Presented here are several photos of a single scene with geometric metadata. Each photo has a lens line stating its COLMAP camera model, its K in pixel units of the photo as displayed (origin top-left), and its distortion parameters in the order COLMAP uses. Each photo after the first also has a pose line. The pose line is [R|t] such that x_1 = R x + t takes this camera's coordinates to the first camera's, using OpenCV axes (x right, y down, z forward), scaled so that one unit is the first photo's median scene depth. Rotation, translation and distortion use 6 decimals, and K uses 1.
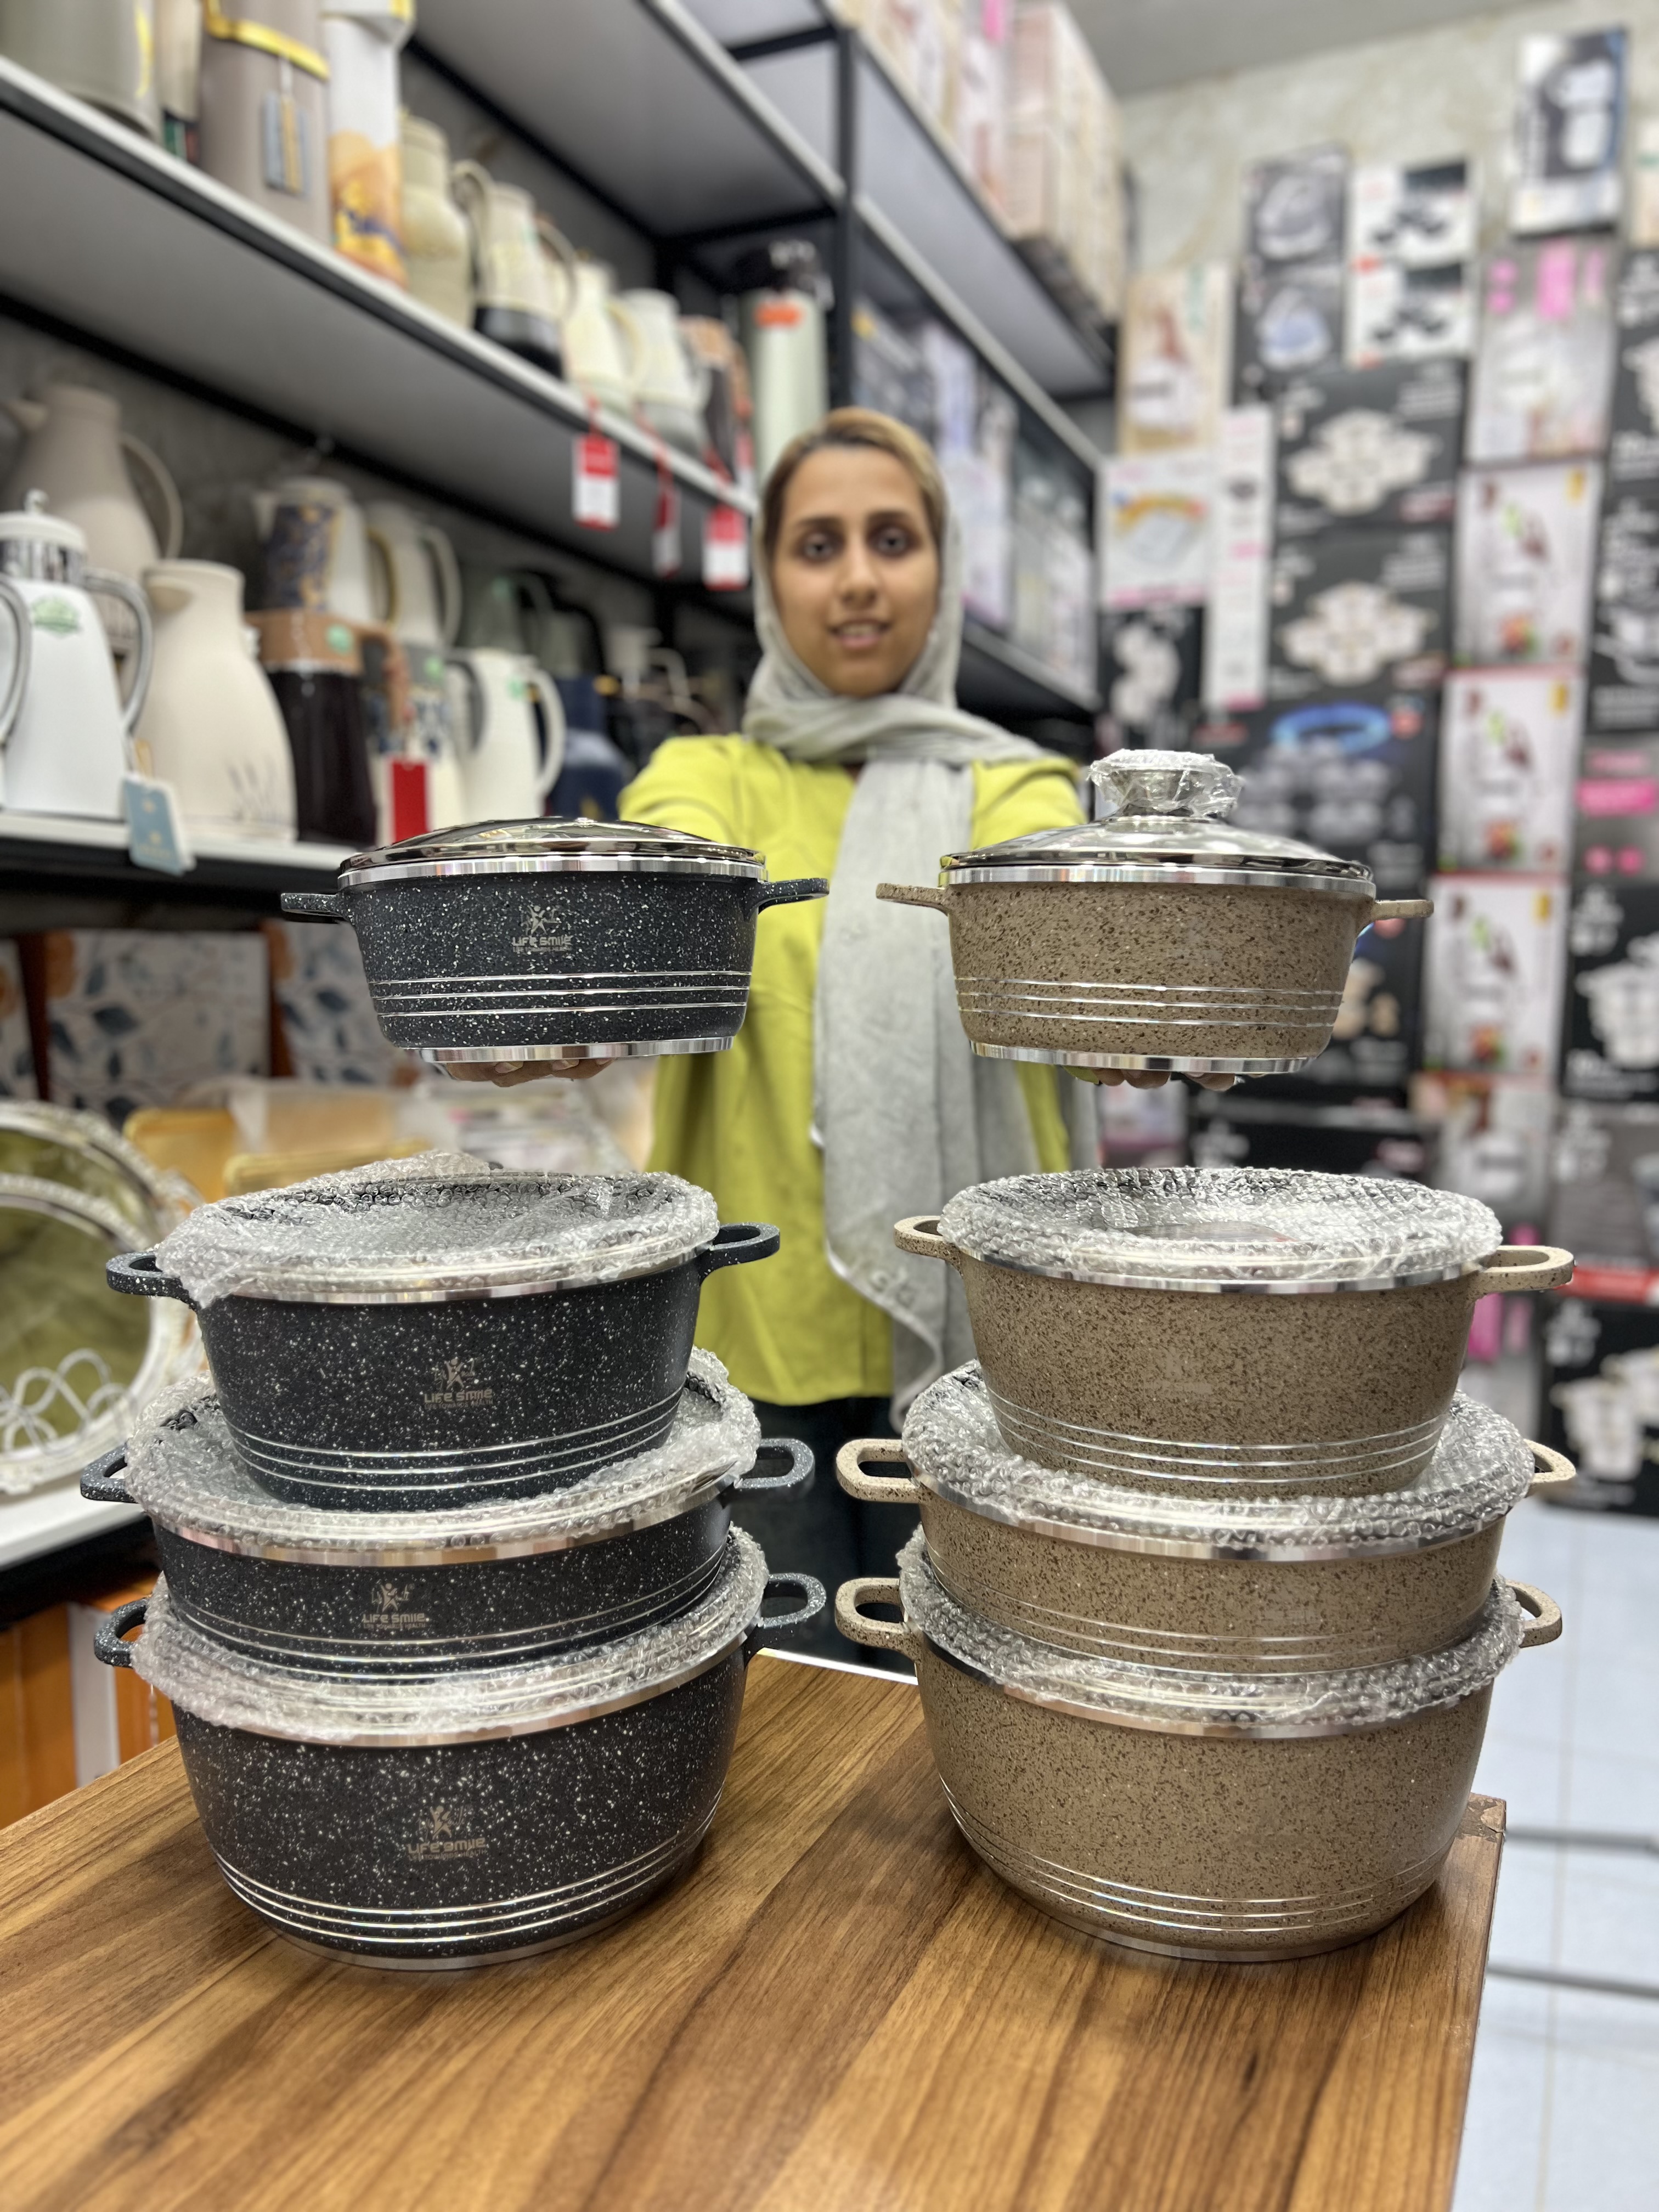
lens RADIAL K [[1681.5, 0, 823.0], [0, 1681.5, 1112.0], [0, 0, 1]] dist [0.023115, -0.028122]
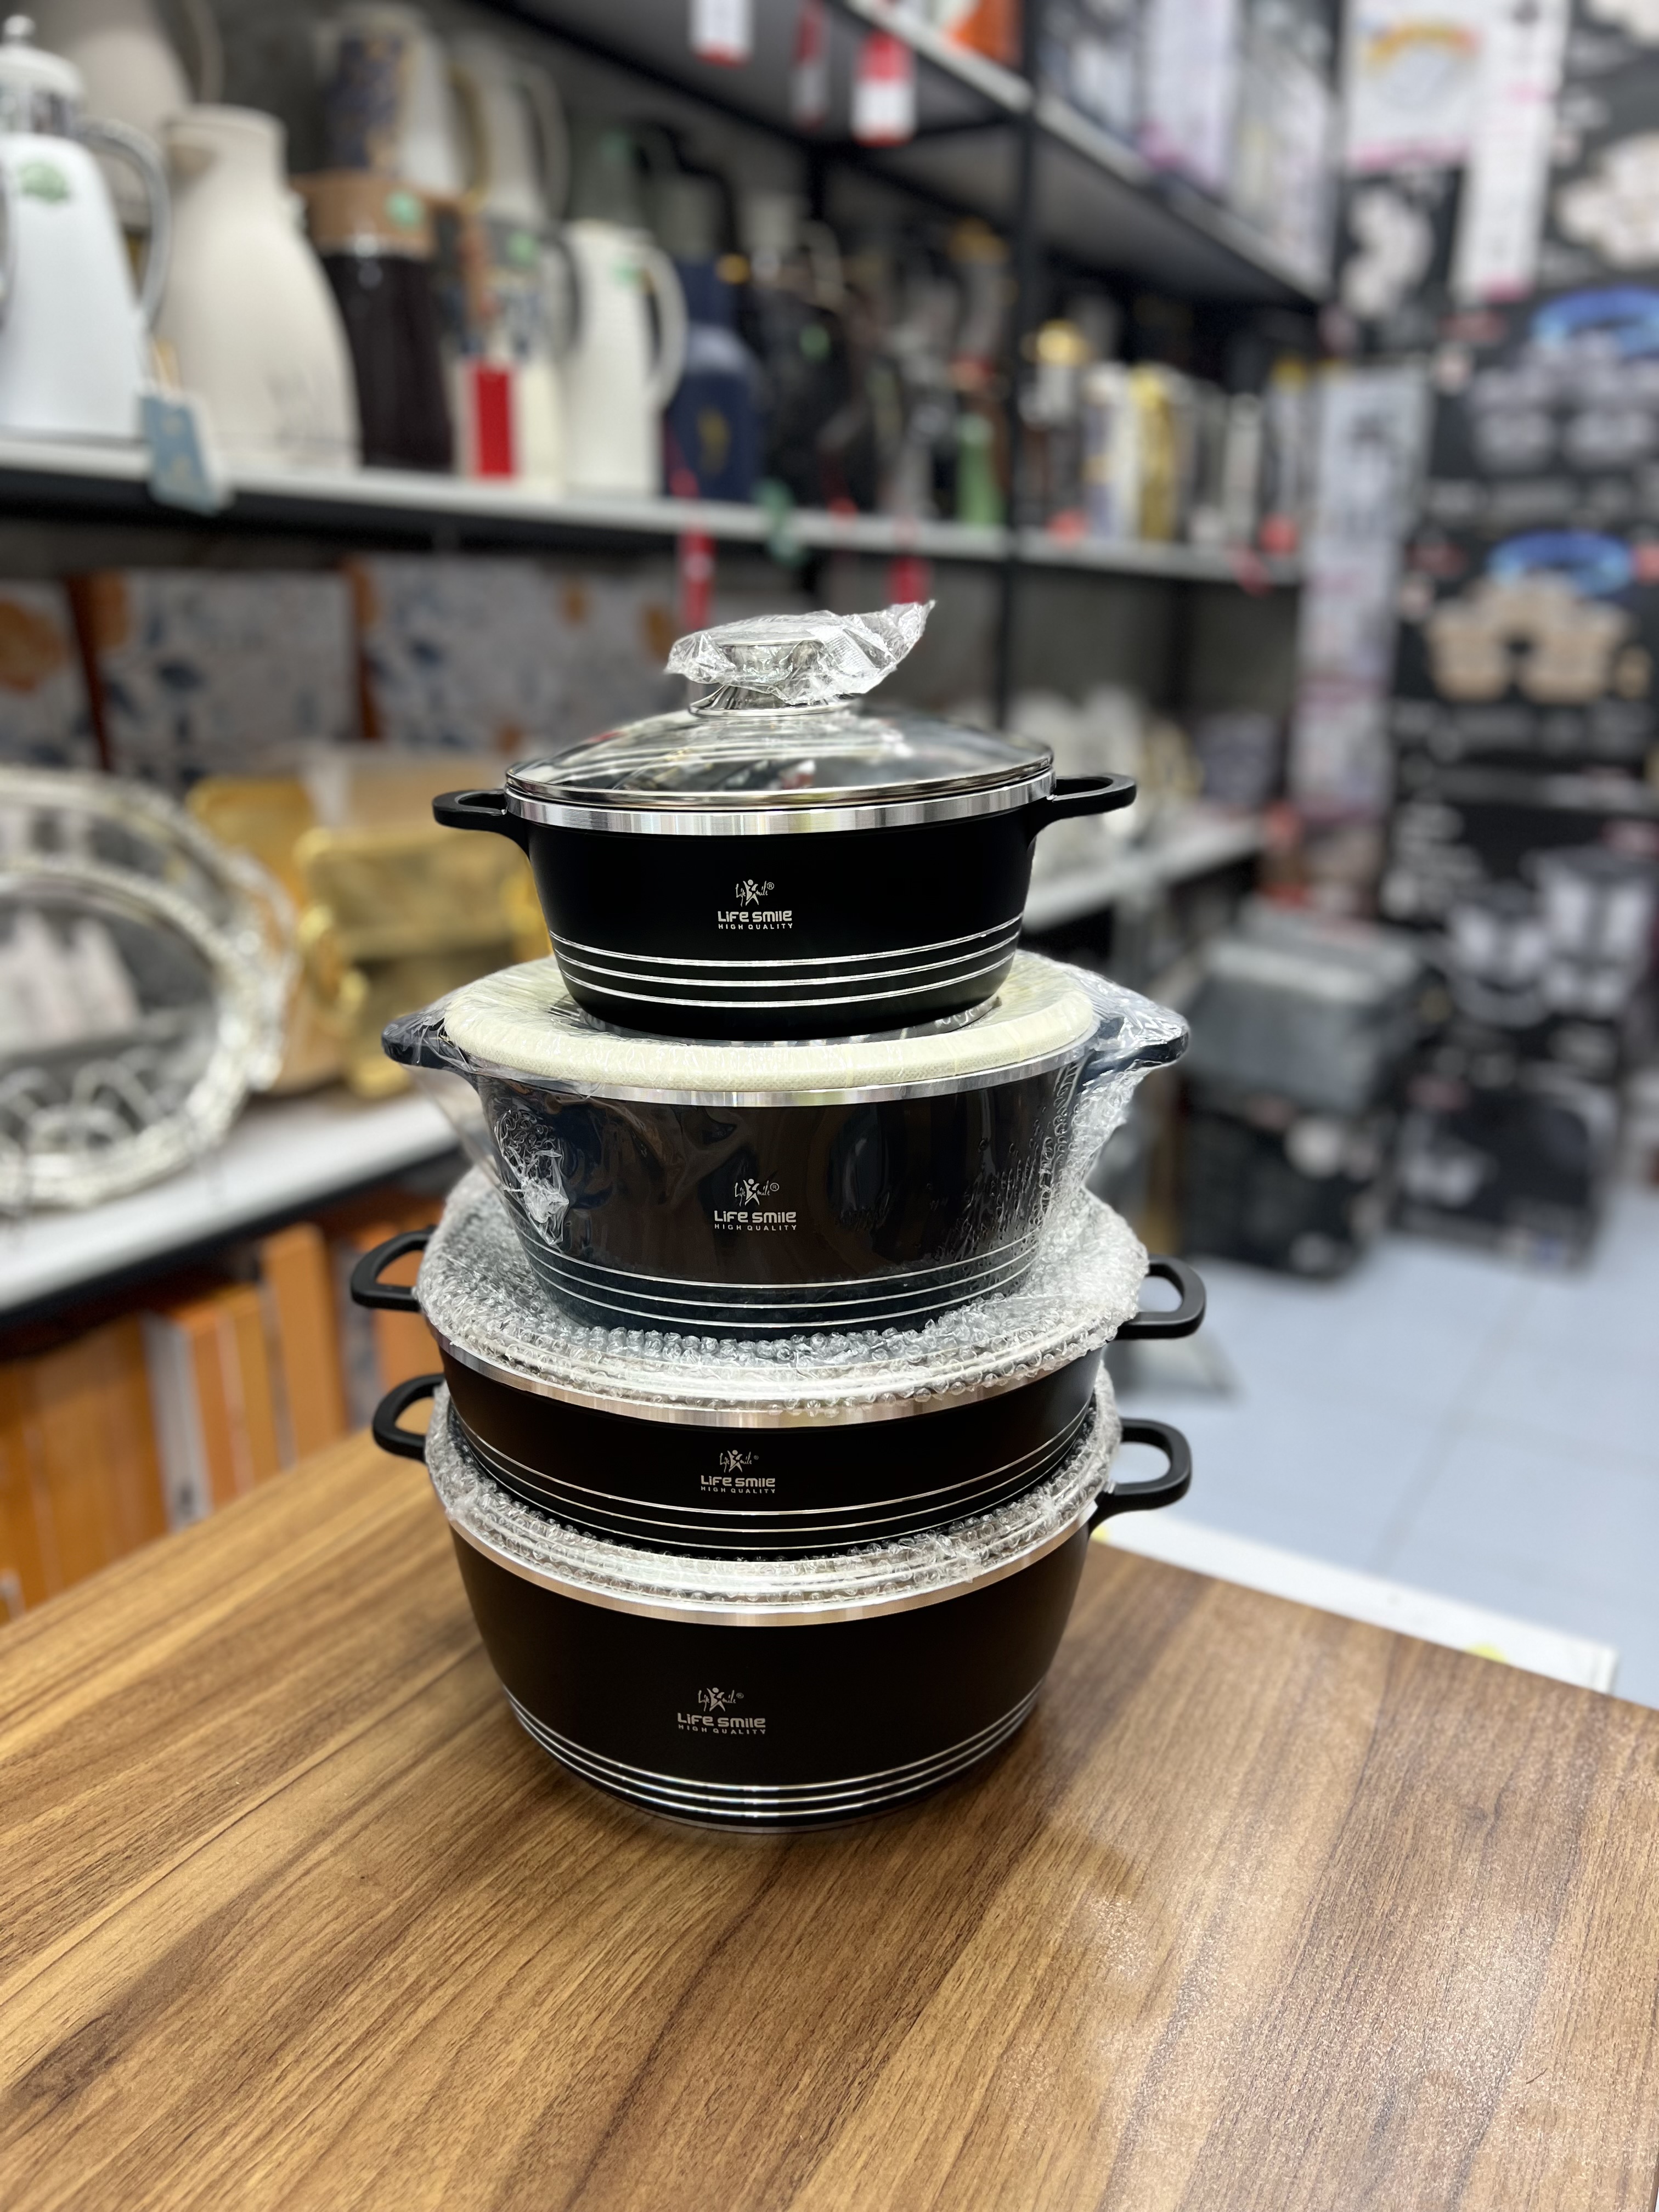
lens RADIAL K [[1681.5, 0, 823.0], [0, 1681.5, 1112.0], [0, 0, 1]] dist [0.023115, -0.028122]
pose [[0.994488, 0.040951, -0.096518, 0.016286], [-0.019733, 0.977224, 0.211292, -0.022573], [0.102972, -0.208223, 0.972646, 0.104122]]
